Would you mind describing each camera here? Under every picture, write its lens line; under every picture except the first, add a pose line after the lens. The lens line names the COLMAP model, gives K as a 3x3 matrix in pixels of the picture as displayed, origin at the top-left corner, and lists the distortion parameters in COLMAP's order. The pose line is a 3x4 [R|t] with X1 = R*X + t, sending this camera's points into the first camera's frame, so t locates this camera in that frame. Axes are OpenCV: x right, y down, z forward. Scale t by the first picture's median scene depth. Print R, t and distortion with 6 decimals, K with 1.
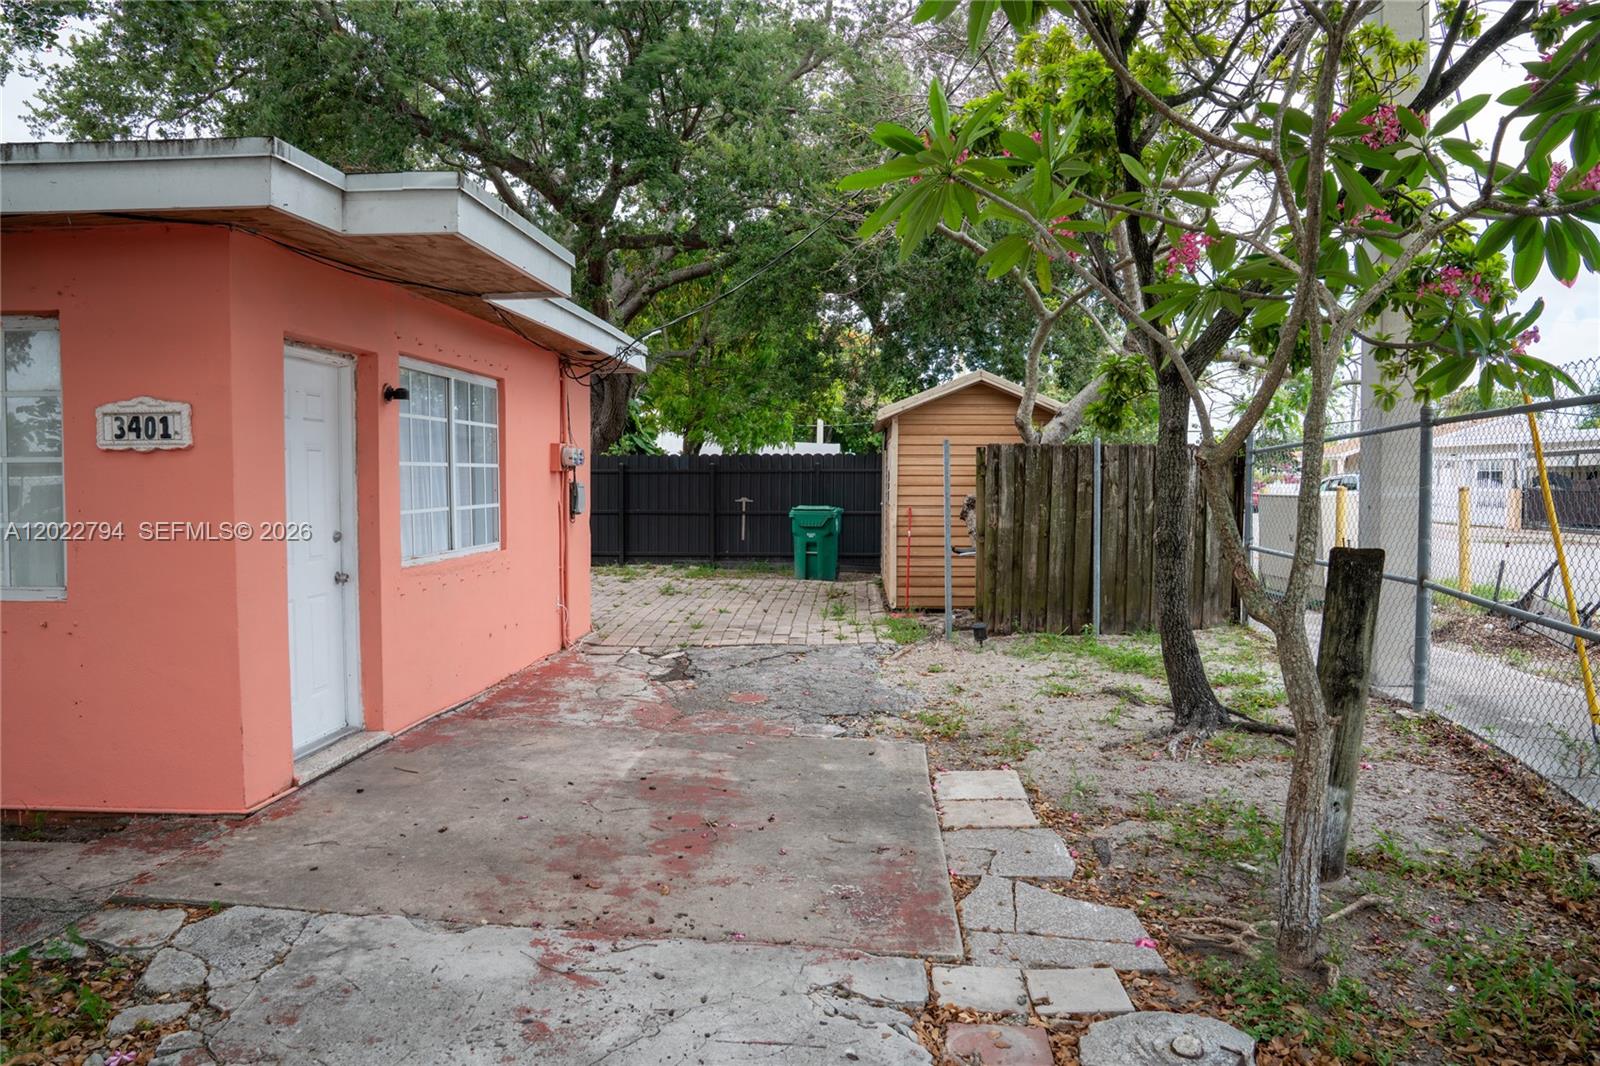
lens RADIAL K [[1102.7, 0, 794.1], [0, 1102.7, 540.6], [0, 0, 1]] dist [-0.119082, 0.084858]
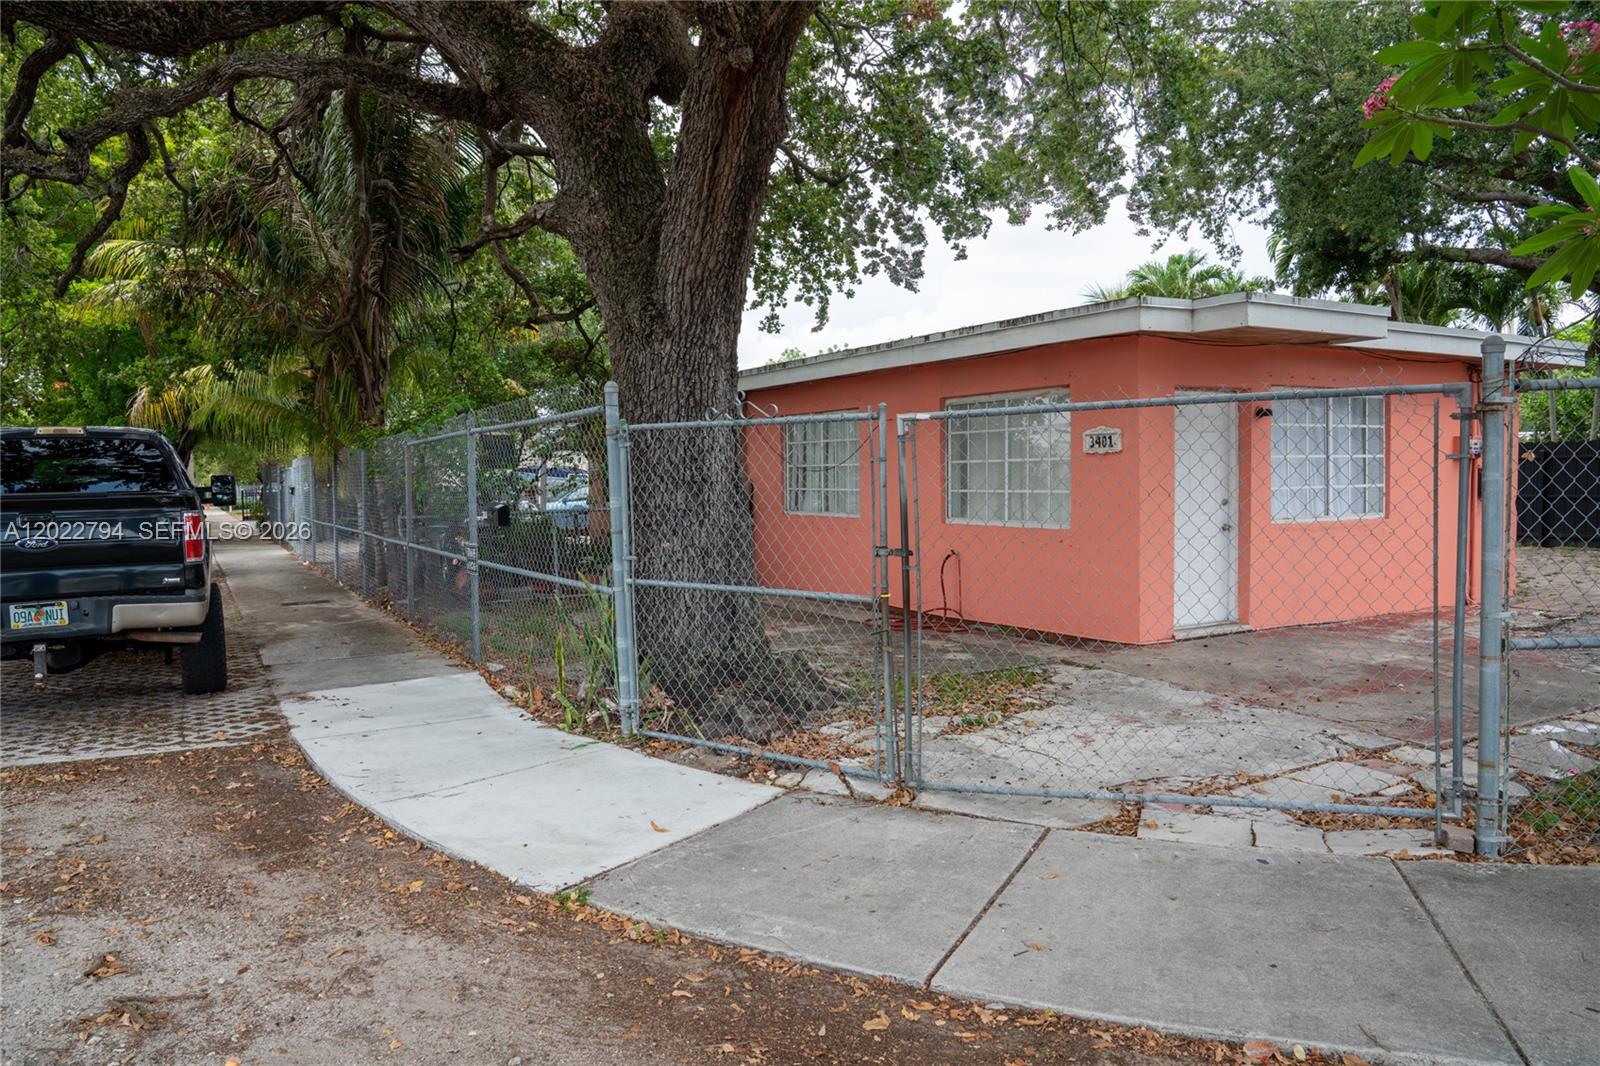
lens RADIAL K [[1102.7, 0, 800.2], [0, 1102.7, 533.0], [0, 0, 1]] dist [-0.119082, 0.084858]
pose [[0.556183, 0.038513, -0.830167, 0.671329], [-0.031876, 0.999179, 0.024998, 0.026084], [0.830448, 0.012559, 0.556954, -0.512048]]
